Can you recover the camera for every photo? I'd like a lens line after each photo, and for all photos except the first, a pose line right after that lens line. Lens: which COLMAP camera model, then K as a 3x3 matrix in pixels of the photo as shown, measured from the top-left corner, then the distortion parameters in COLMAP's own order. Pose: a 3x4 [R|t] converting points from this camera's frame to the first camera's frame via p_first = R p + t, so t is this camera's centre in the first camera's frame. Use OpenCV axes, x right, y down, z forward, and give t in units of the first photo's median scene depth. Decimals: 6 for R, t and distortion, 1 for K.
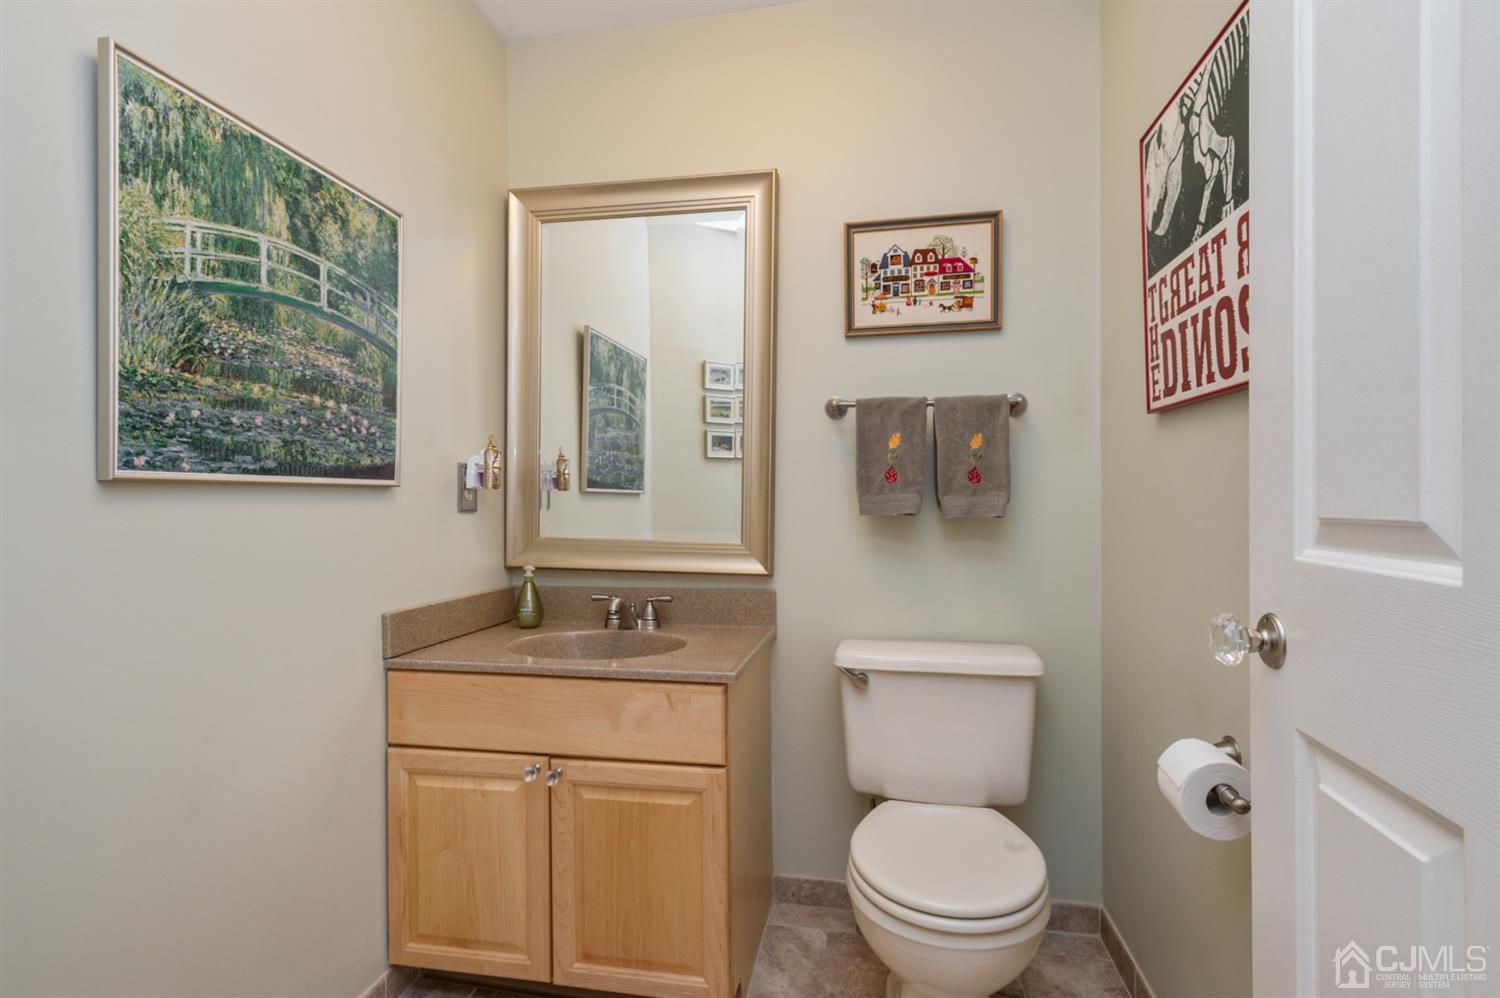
lens RADIAL K [[693.1, 0, 752.0], [0, 693.1, 494.2], [0, 0, 1]] dist [0.003538, -0.000173]
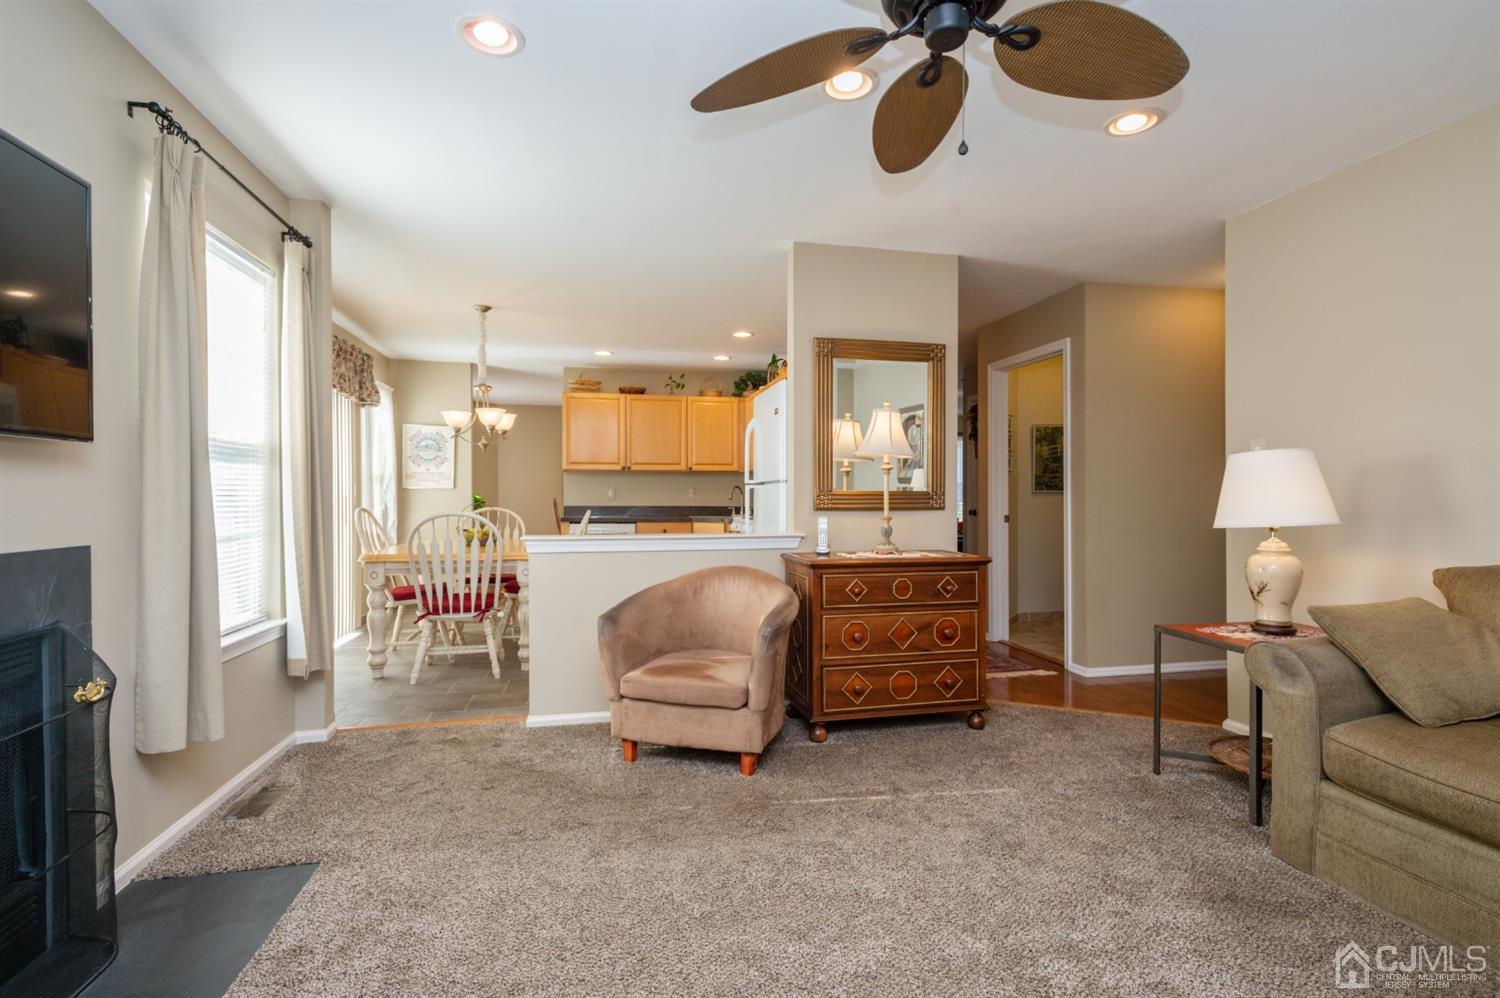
lens RADIAL K [[693.1, 0, 752.0], [0, 693.1, 494.2], [0, 0, 1]] dist [0.003538, -0.000173]
pose [[0.380238, -0.000656, -0.924888, 3.797821], [-0.001690, 0.999998, -0.001404, 0.010468], [0.924887, 0.002097, 0.380236, -3.644541]]
